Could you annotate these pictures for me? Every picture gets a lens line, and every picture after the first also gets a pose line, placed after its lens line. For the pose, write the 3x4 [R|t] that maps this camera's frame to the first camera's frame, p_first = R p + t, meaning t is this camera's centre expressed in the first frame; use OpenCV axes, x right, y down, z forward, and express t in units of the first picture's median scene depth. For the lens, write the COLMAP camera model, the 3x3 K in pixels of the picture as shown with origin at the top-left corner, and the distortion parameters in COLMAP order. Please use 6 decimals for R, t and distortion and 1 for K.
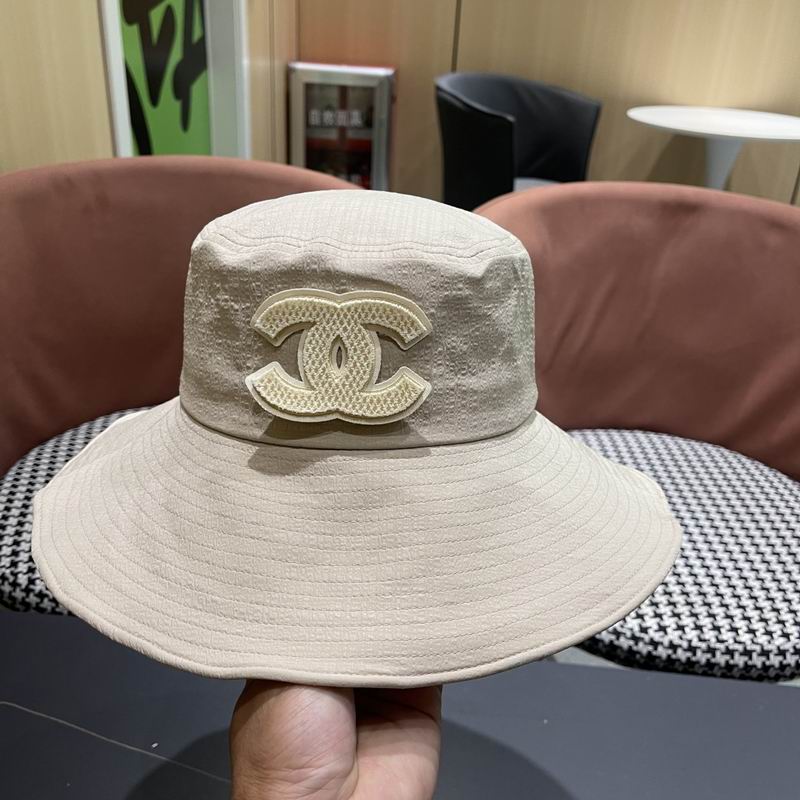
lens RADIAL K [[836.6, 0, 403.9], [0, 836.6, 397.2], [0, 0, 1]] dist [0.019227, 0.000000]
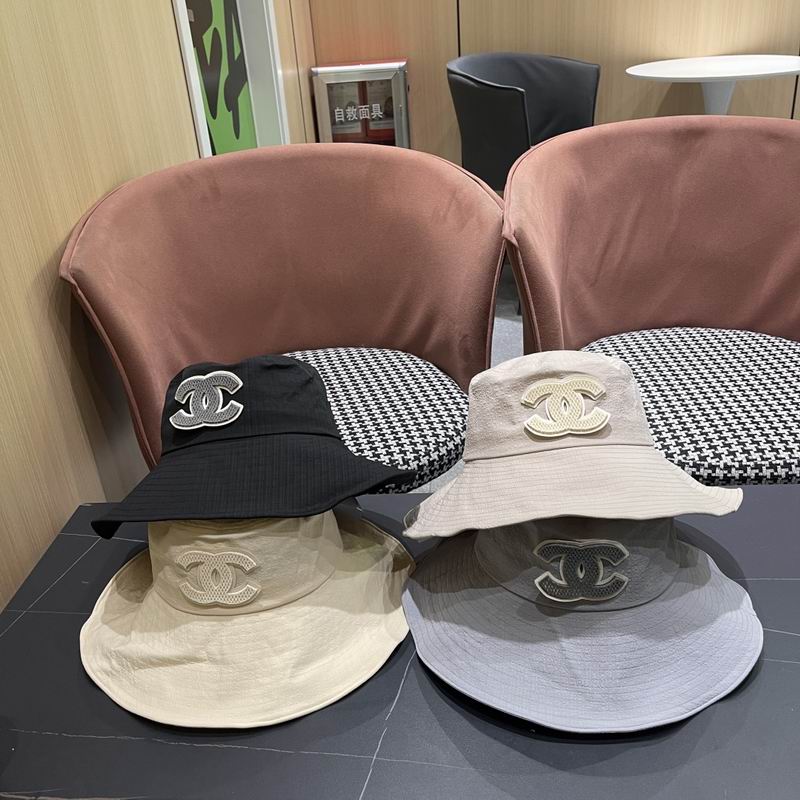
lens RADIAL K [[836.6, 0, 392.1], [0, 836.6, 401.4], [0, 0, 1]] dist [0.019227, 0.000000]
pose [[0.991843, -0.120983, -0.040119, -0.086141], [0.121188, 0.992626, 0.002696, 0.095335], [0.039497, -0.007536, 0.999191, -0.206899]]
